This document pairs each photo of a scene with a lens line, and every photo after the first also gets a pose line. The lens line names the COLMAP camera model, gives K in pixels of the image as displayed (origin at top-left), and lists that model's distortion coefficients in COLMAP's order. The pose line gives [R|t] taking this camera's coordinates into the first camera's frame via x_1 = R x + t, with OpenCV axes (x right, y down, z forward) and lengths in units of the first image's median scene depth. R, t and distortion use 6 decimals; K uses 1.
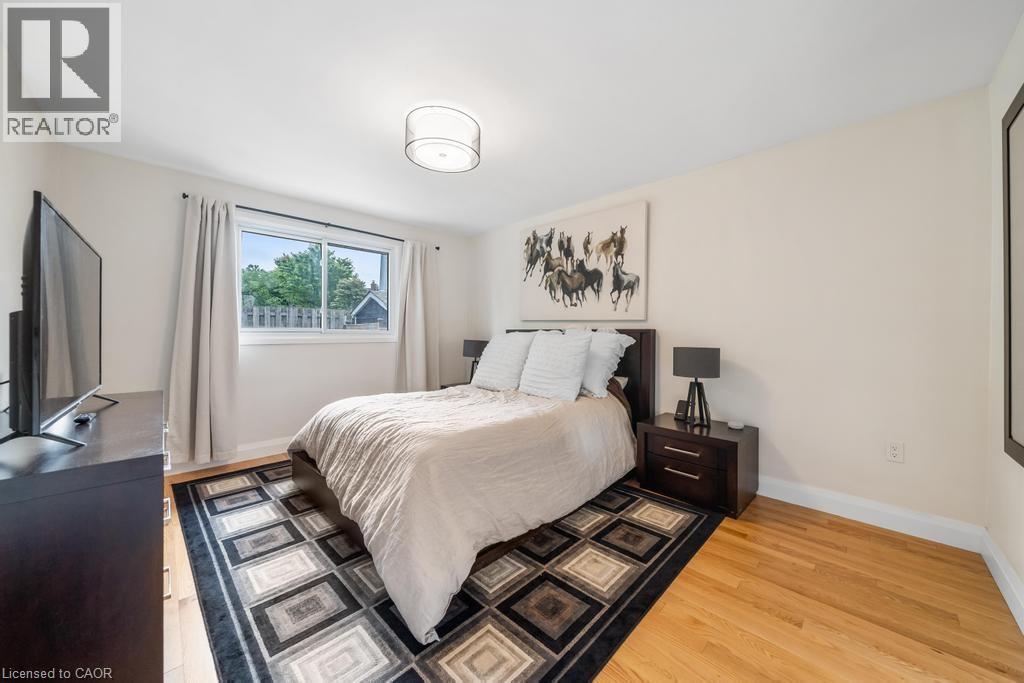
lens RADIAL K [[362.3, 0, 517.5], [0, 362.3, 340.2], [0, 0, 1]] dist [-0.006121, 0.000090]
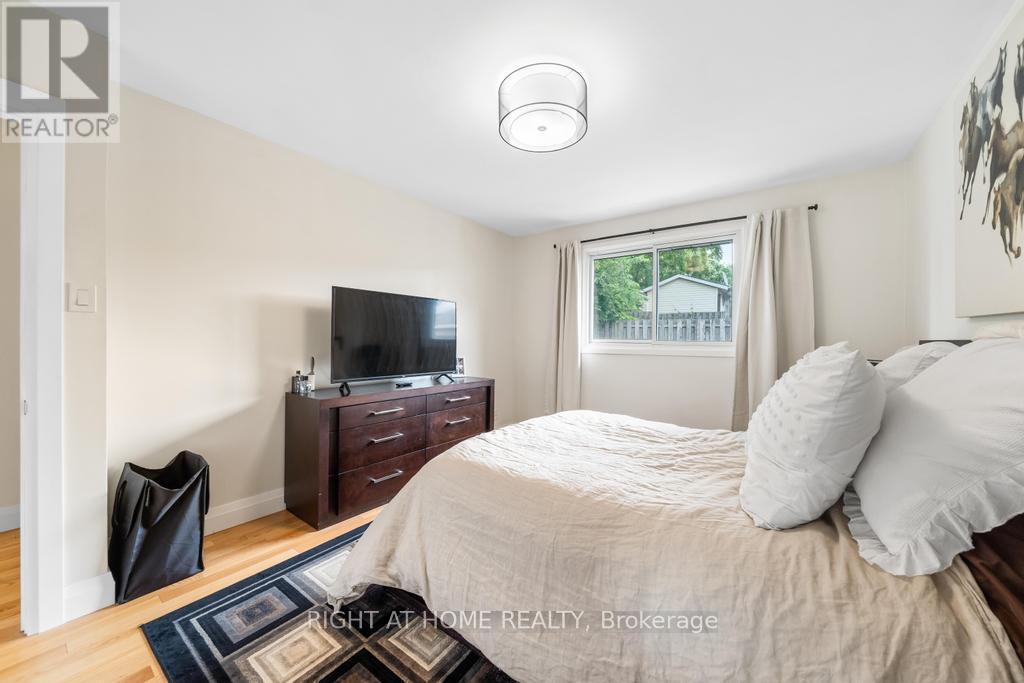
lens RADIAL K [[362.3, 0, 517.5], [0, 362.3, 340.2], [0, 0, 1]] dist [-0.006121, 0.000090]
pose [[0.154835, 0.001303, -0.987939, 0.359090], [-0.019523, 0.999808, -0.001741, -0.019394], [0.987747, 0.019557, 0.154831, 0.487451]]
